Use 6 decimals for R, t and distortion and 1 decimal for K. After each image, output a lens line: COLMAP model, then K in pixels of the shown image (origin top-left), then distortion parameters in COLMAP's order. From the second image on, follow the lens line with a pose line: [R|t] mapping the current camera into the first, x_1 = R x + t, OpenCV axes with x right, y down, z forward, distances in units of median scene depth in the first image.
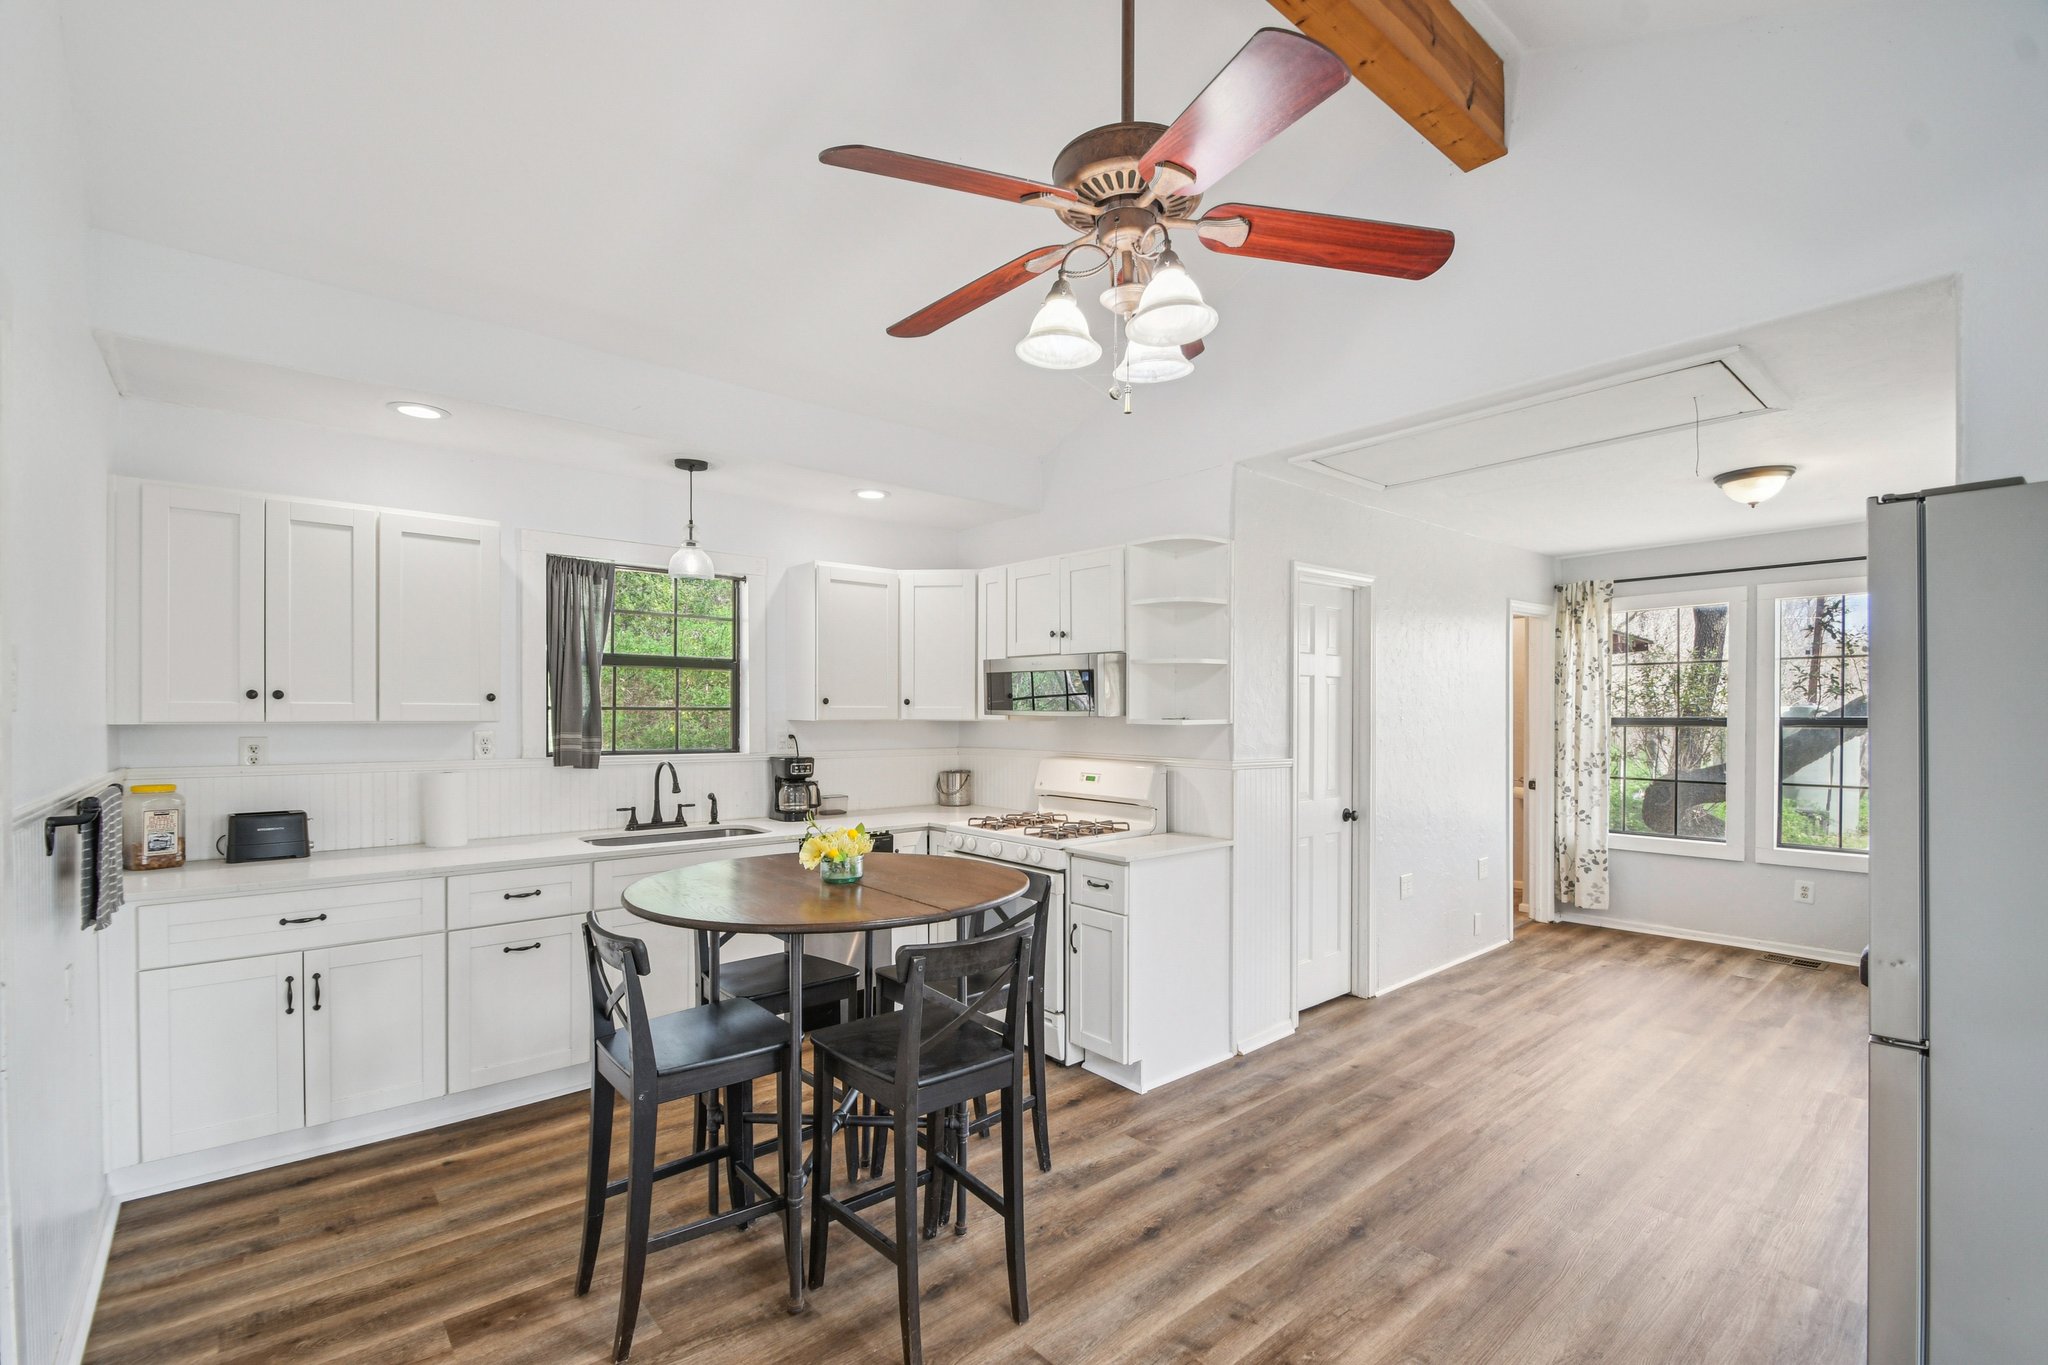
lens RADIAL K [[914.6, 0, 1024.2], [0, 914.6, 703.2], [0, 0, 1]] dist [-0.000409, -0.004718]
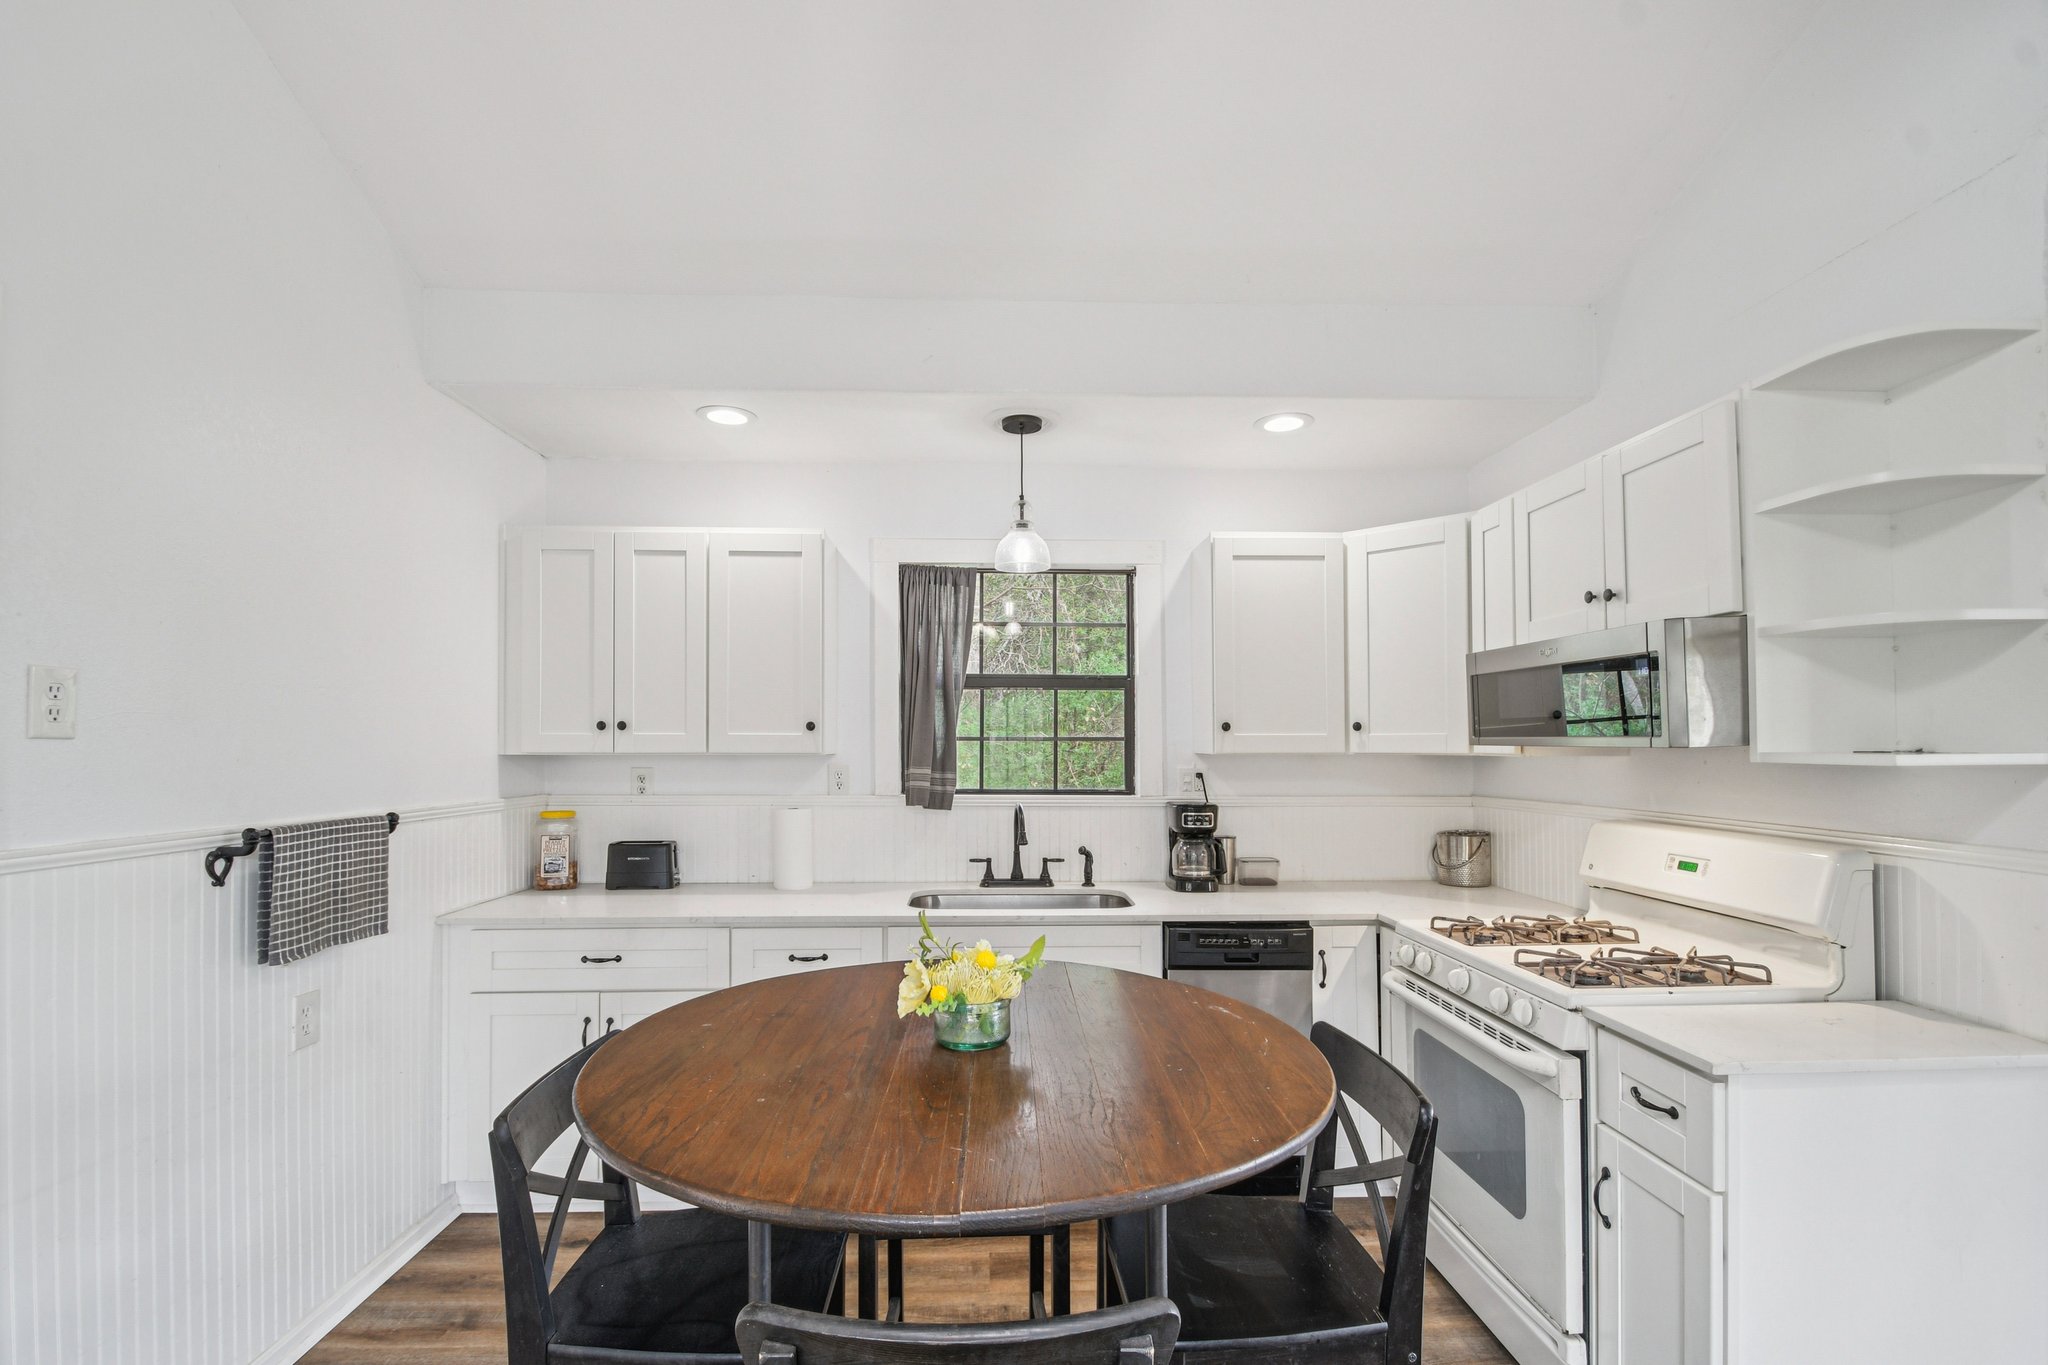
lens RADIAL K [[914.6, 0, 1003.8], [0, 914.6, 724.9], [0, 0, 1]] dist [-0.000409, -0.004718]
pose [[0.778067, -0.016794, -0.627957, 0.102976], [0.008057, 0.999827, -0.016755, 0.007414], [0.628130, 0.007977, 0.778068, 0.365782]]
